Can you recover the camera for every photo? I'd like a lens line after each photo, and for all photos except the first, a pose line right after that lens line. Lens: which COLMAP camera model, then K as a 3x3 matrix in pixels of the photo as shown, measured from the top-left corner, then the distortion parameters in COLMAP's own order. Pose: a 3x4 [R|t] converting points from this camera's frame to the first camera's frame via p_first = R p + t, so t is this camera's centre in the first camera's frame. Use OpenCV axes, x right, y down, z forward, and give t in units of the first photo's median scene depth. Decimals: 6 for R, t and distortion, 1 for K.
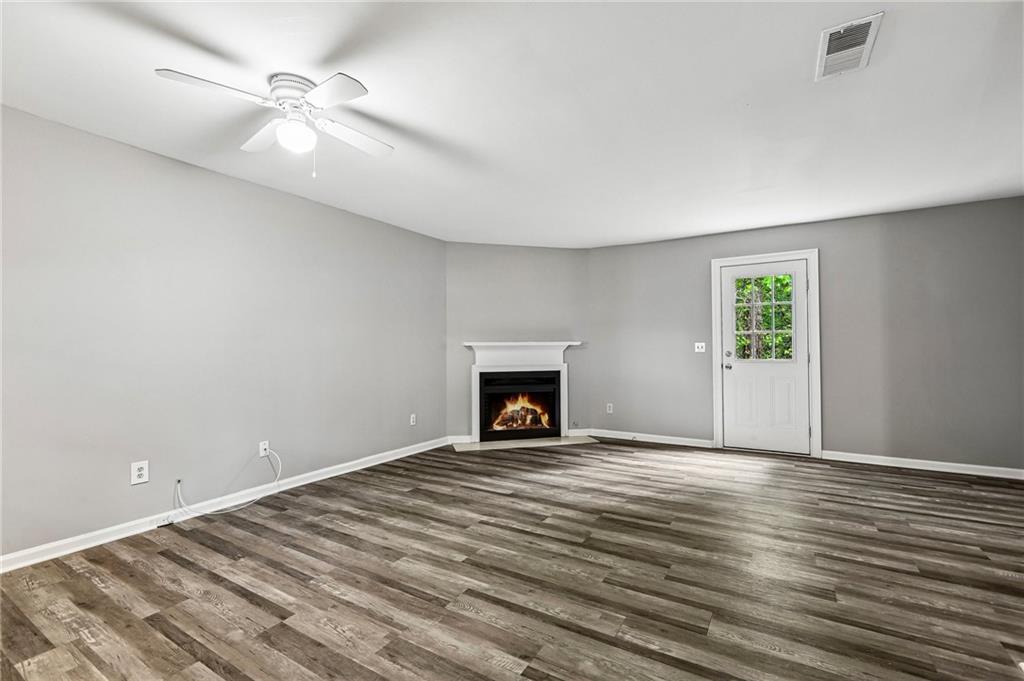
lens RADIAL K [[458.7, 0, 516.2], [0, 458.7, 341.7], [0, 0, 1]] dist [-0.000657, 0.002707]
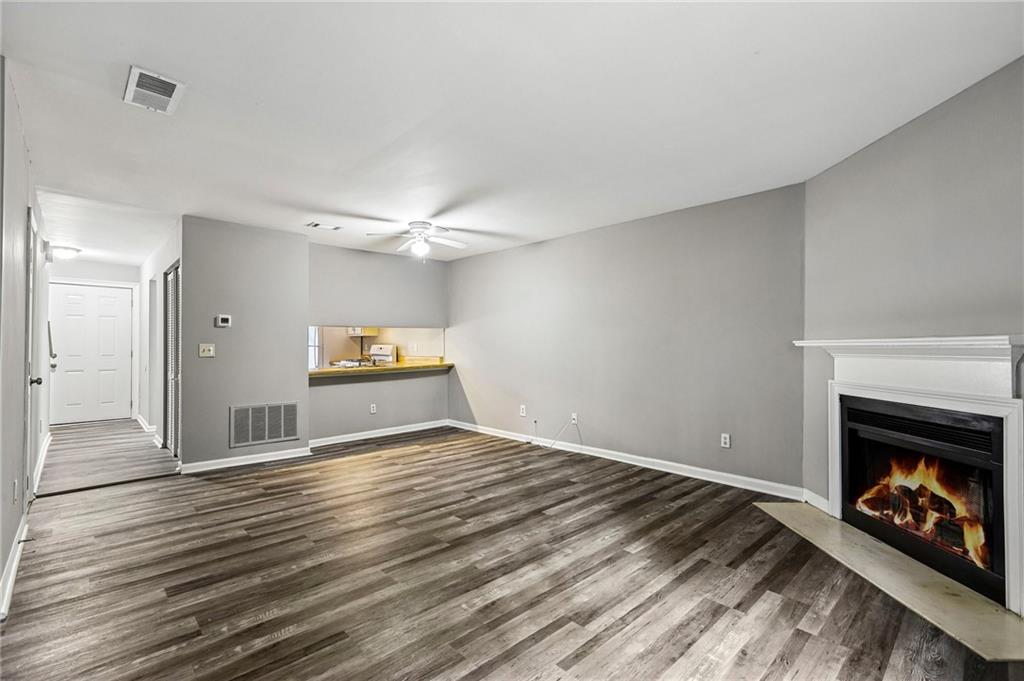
lens RADIAL K [[458.7, 0, 518.4], [0, 458.7, 341.7], [0, 0, 1]] dist [-0.000657, 0.002707]
pose [[-0.262366, -0.004274, -0.964959, 0.849925], [0.013242, 0.999880, -0.008029, 0.001934], [0.964878, -0.014884, -0.262278, 1.167619]]
